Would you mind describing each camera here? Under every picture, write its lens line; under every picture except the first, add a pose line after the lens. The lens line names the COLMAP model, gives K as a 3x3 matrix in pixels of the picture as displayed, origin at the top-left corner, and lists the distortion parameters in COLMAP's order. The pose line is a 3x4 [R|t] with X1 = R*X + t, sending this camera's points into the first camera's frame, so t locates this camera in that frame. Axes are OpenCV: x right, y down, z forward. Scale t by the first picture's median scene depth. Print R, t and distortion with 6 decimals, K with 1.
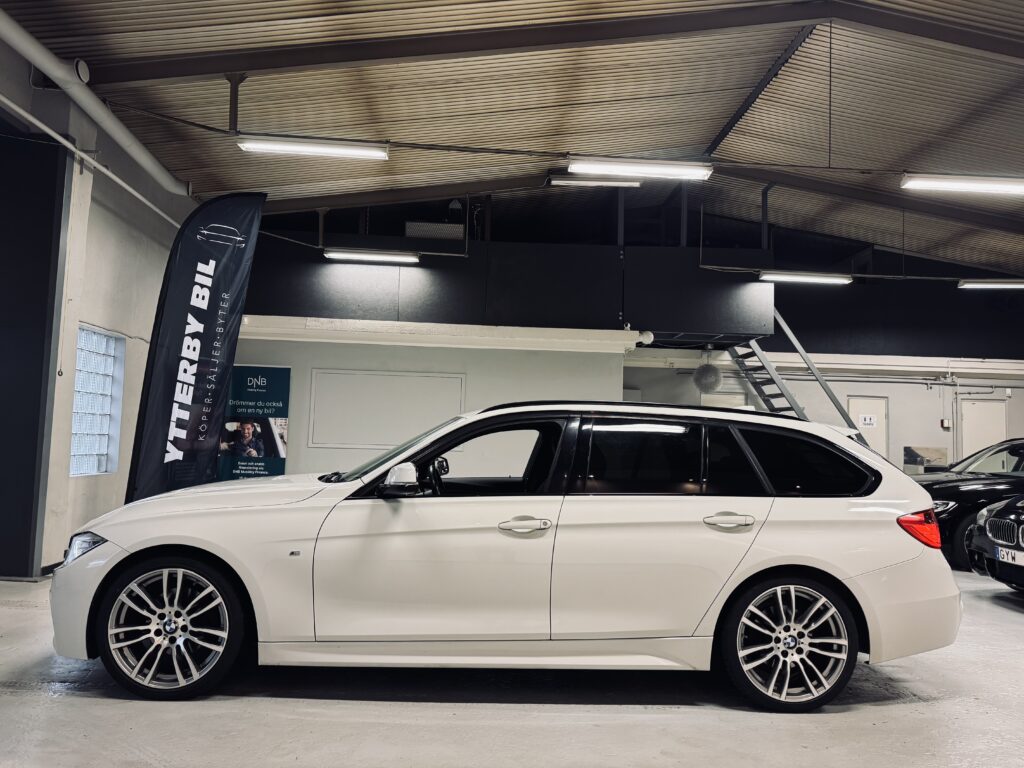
lens RADIAL K [[714.0, 0, 512.0], [0, 714.0, 384.0], [0, 0, 1]] dist [0.049941, -0.077767]
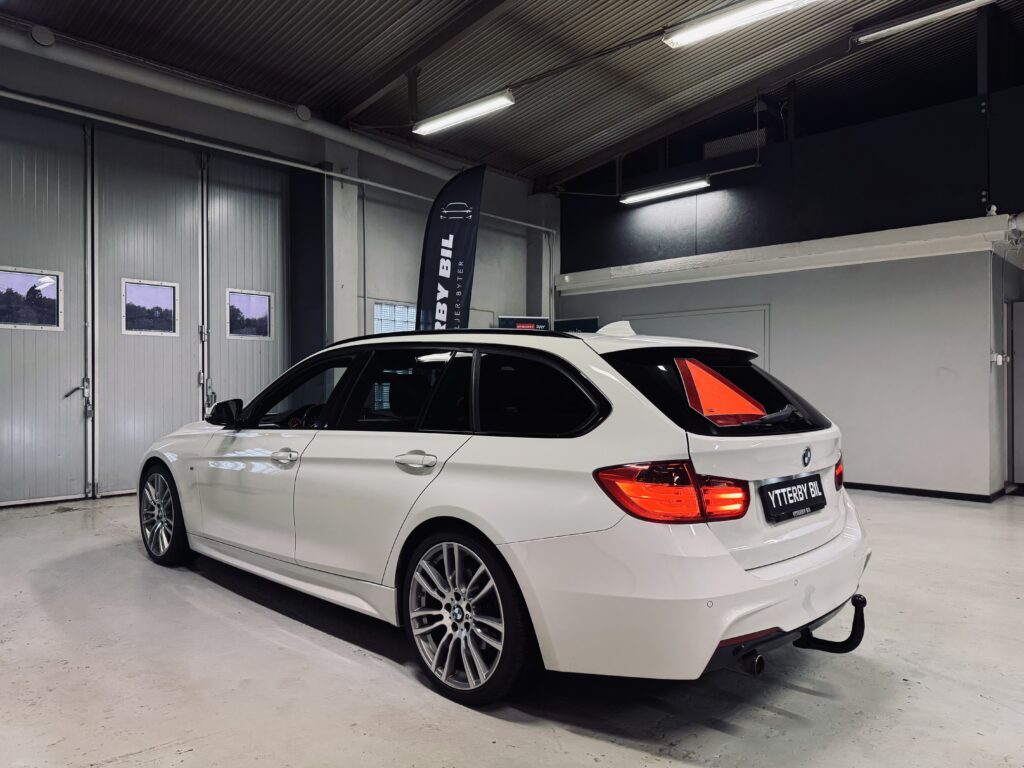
lens RADIAL K [[714.0, 0, 512.0], [0, 714.0, 384.0], [0, 0, 1]] dist [0.049941, -0.077767]
pose [[0.687961, -0.030952, -0.725088, 0.550222], [0.079121, 0.996334, 0.032540, 0.045354], [0.721422, -0.079756, 0.687887, 0.279989]]
